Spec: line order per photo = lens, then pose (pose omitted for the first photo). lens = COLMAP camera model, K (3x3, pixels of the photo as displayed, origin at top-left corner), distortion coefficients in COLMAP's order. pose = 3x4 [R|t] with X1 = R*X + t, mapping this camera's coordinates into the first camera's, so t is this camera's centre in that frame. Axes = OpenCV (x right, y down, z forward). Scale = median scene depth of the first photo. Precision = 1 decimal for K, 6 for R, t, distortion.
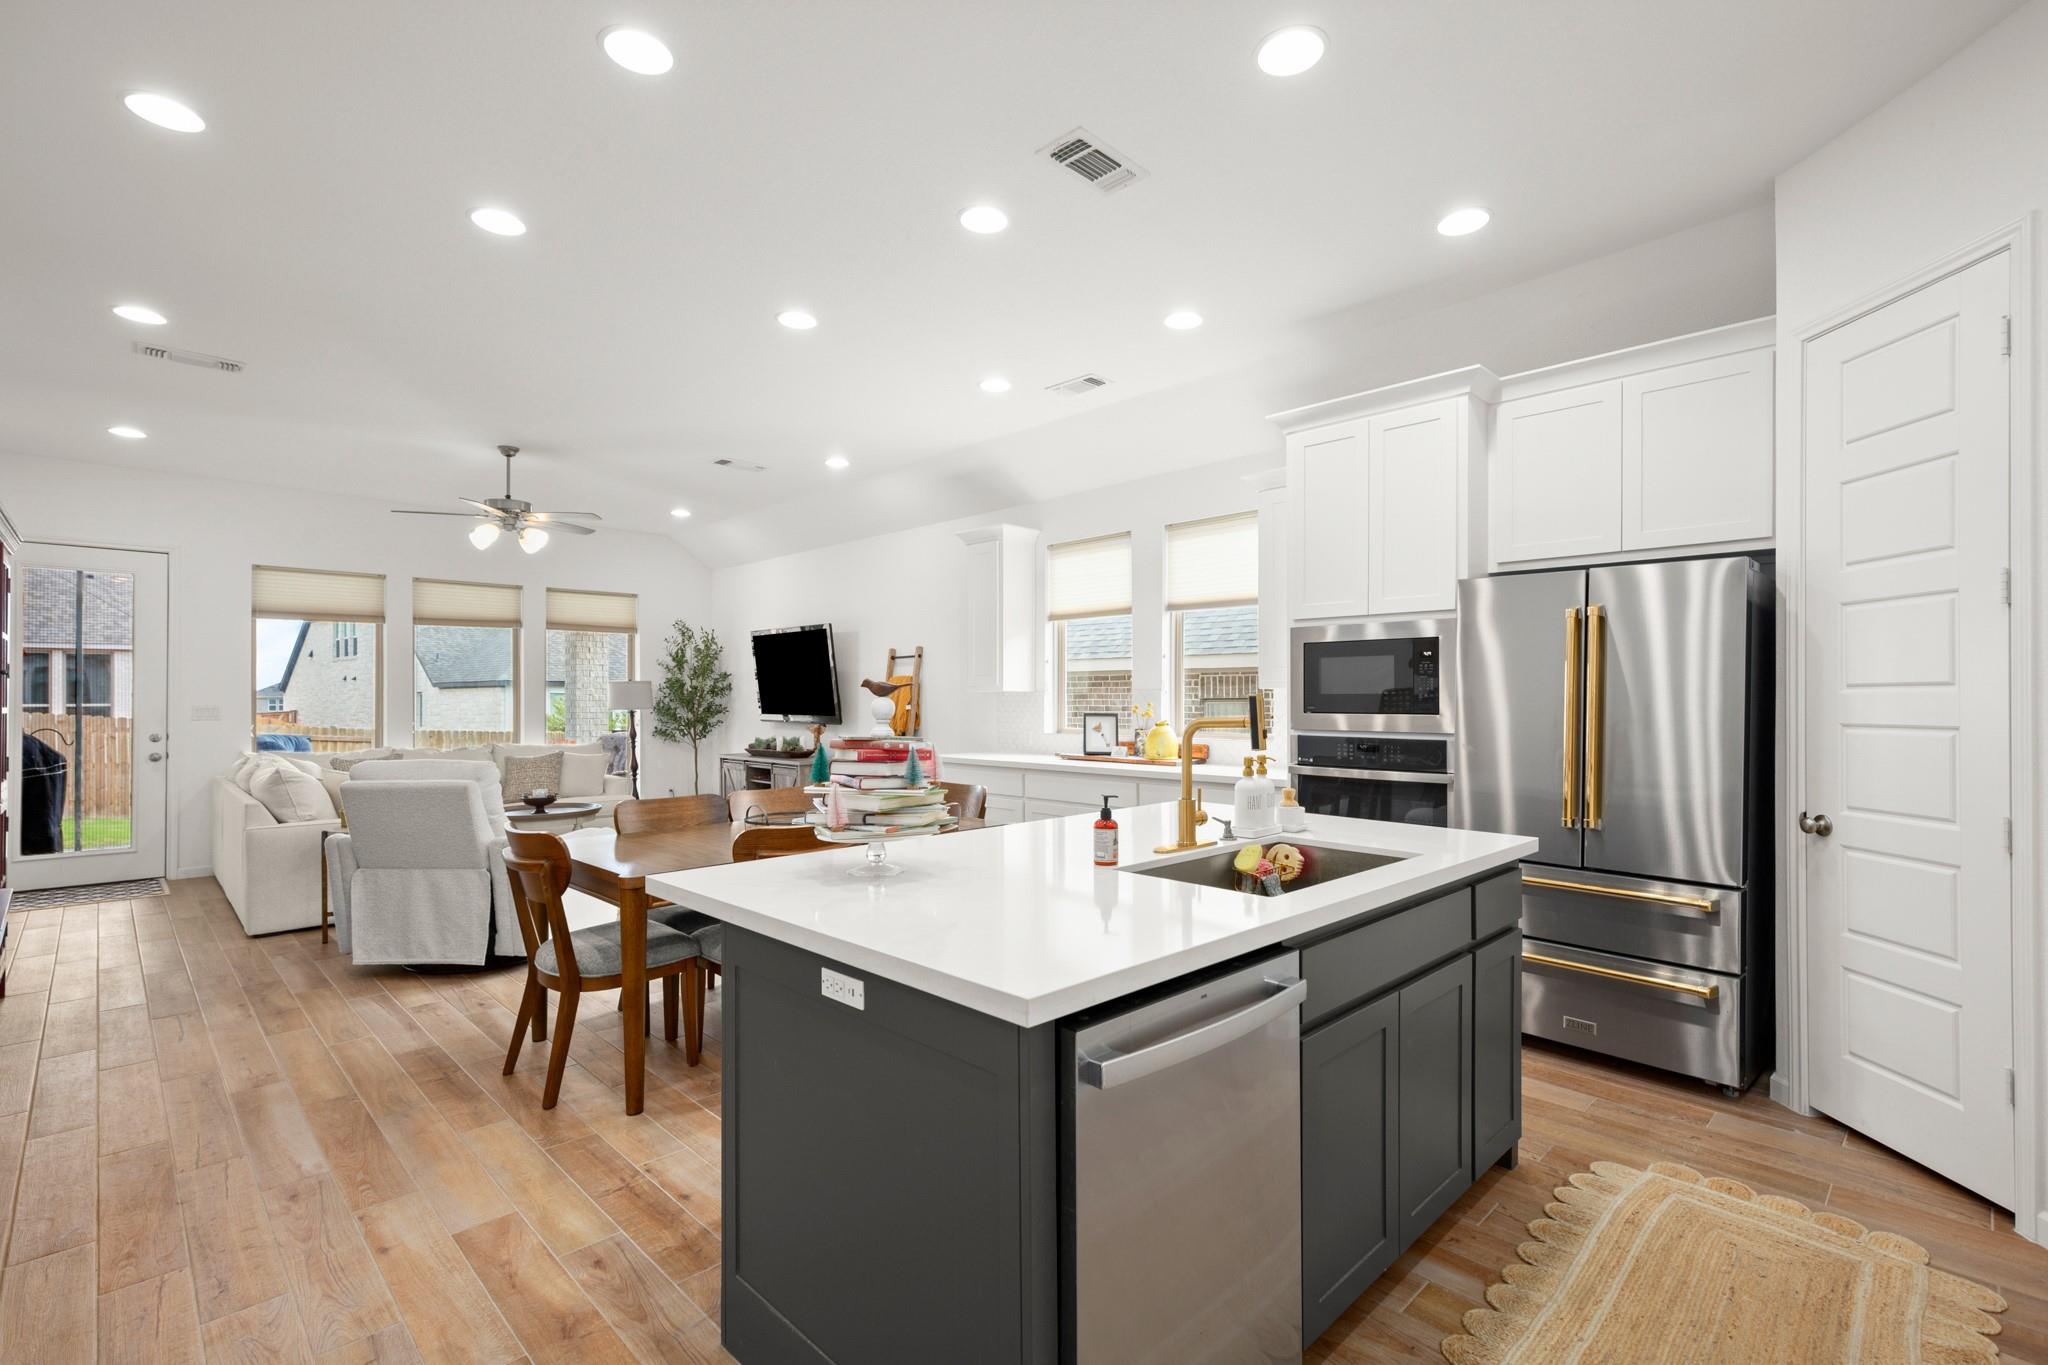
lens RADIAL K [[934.7, 0, 1020.9], [0, 934.7, 689.1], [0, 0, 1]] dist [0.004575, 0.000293]
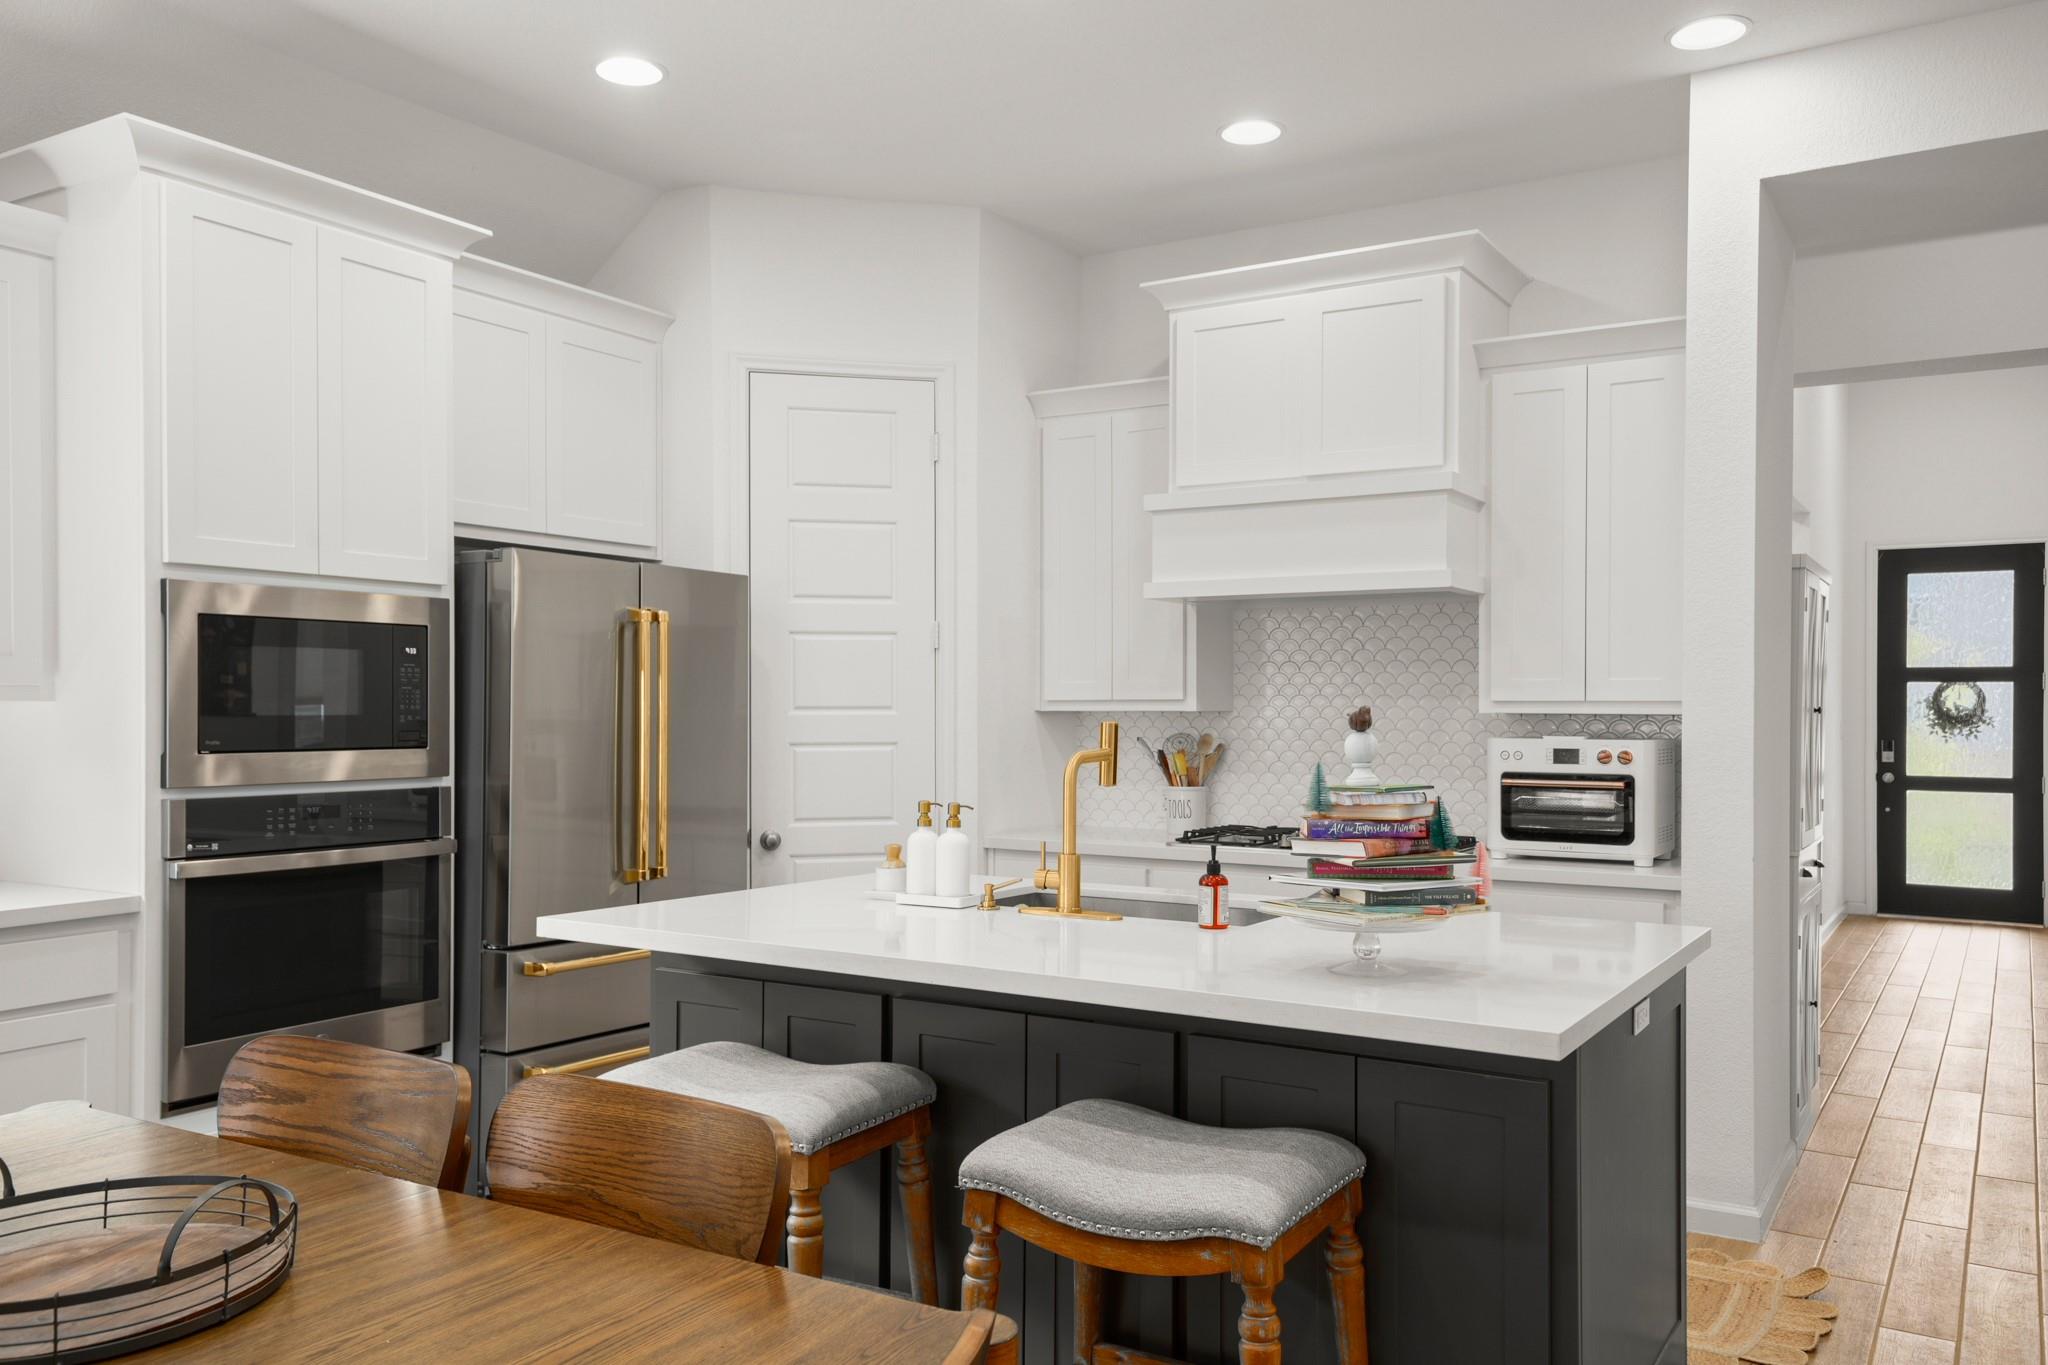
lens RADIAL K [[1579.8, 0, 1033.0], [0, 1579.8, 692.0], [0, 0, 1]] dist [0.049885, -0.014585]
pose [[-0.247967, 0.011268, 0.968703, -0.476366], [-0.007692, 0.999878, -0.013600, 0.000502], [-0.968738, -0.010823, -0.247850, 0.587284]]
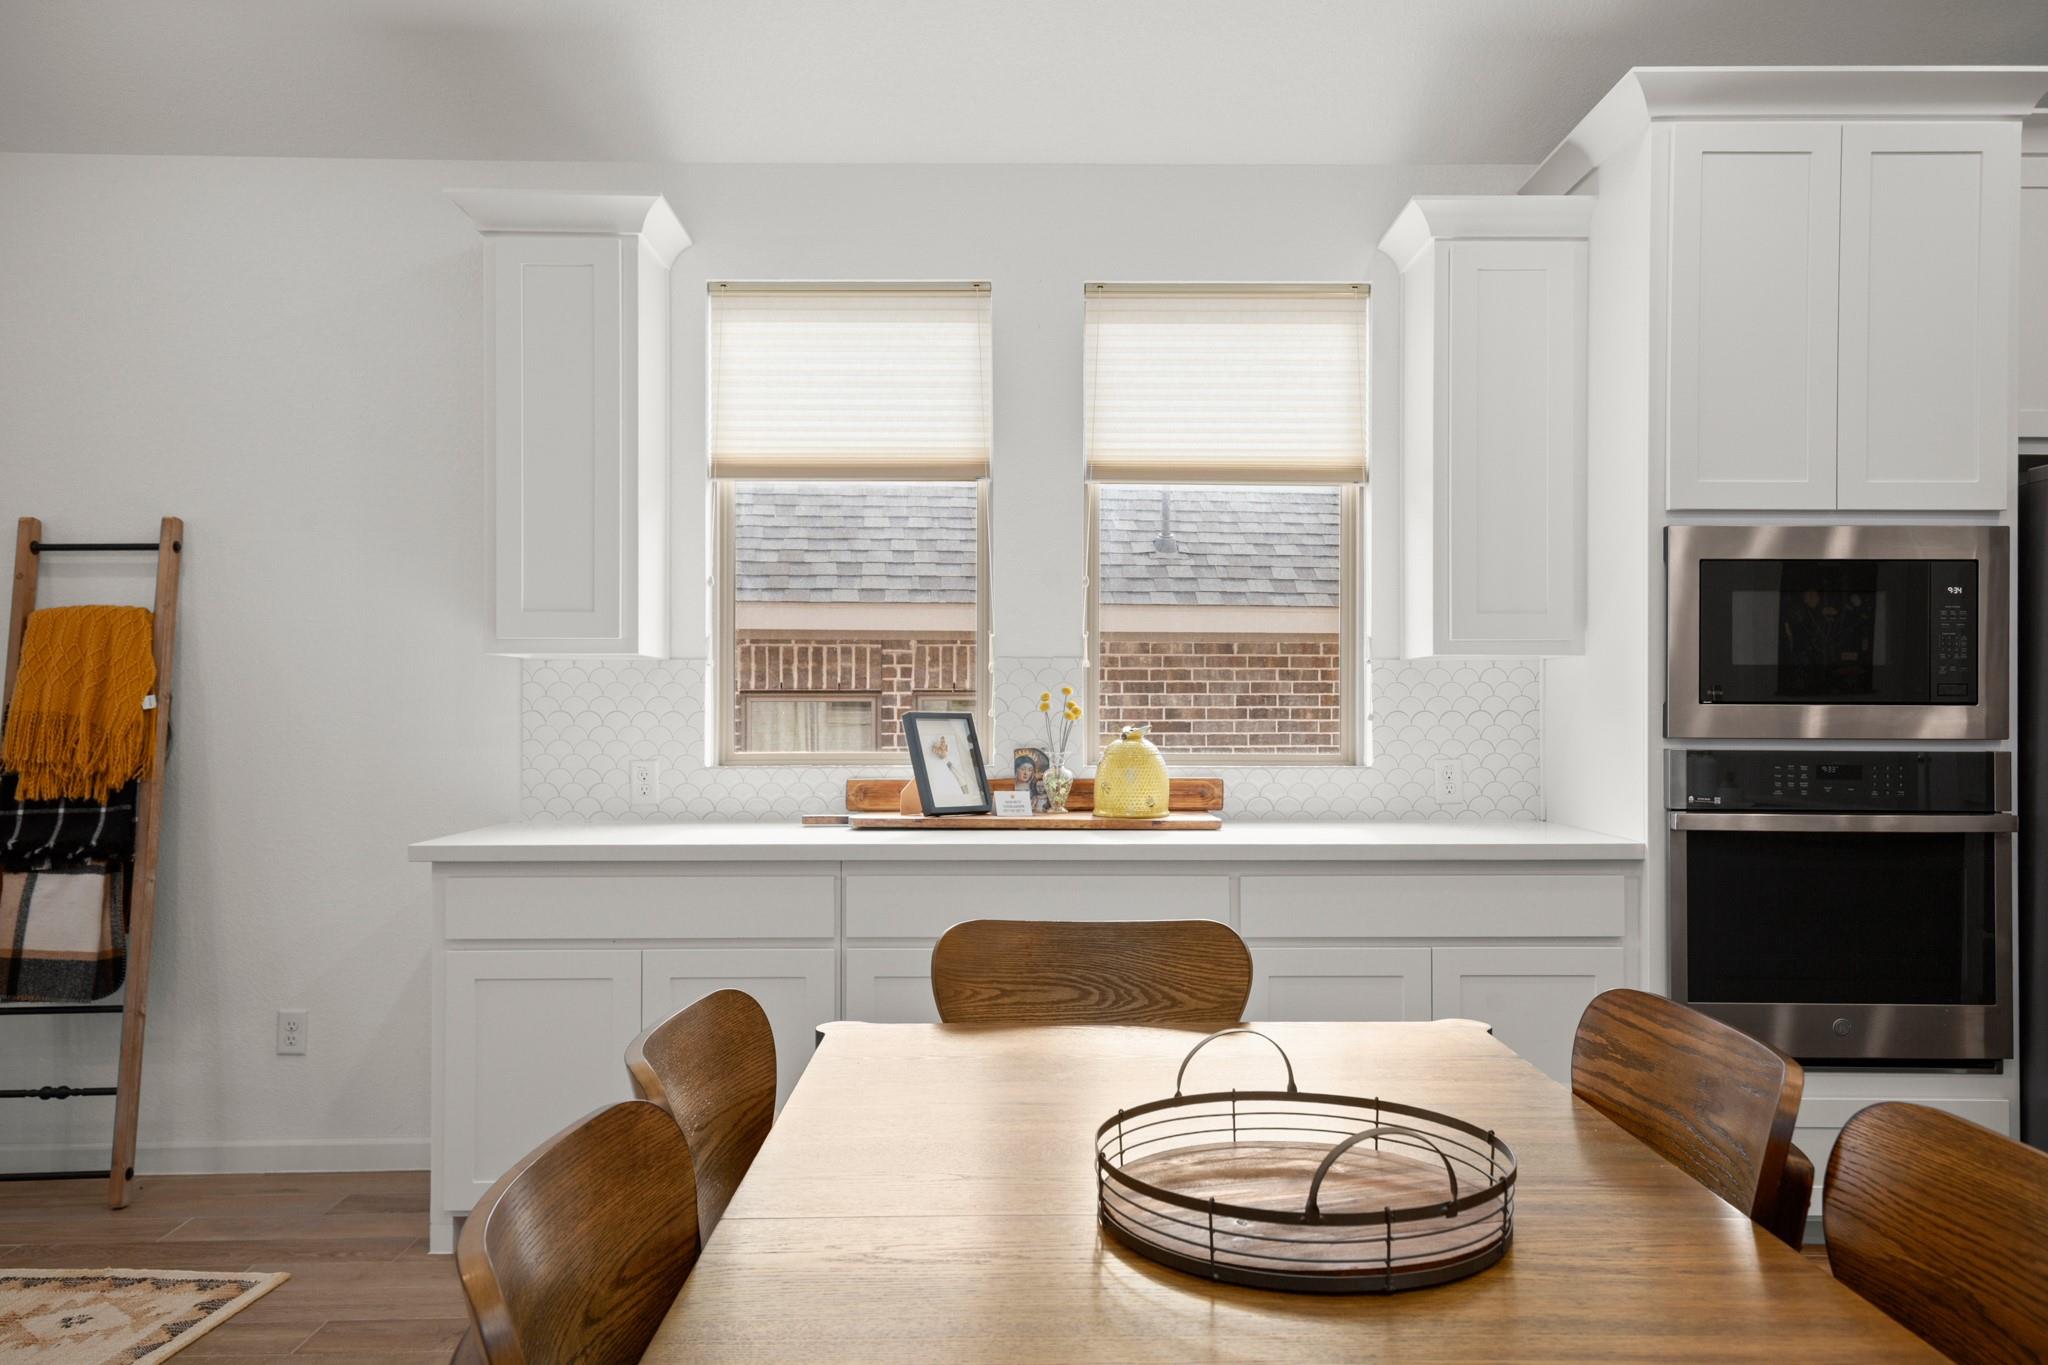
lens RADIAL K [[1482.5, 0, 1036.0], [0, 1482.5, 693.4], [0, 0, 1]] dist [0.033280, 0.005741]
pose [[0.683027, 0.007917, 0.730350, -0.372709], [-0.009519, 0.999953, -0.001937, 0.018785], [-0.730331, -0.005629, 0.683071, 0.543811]]
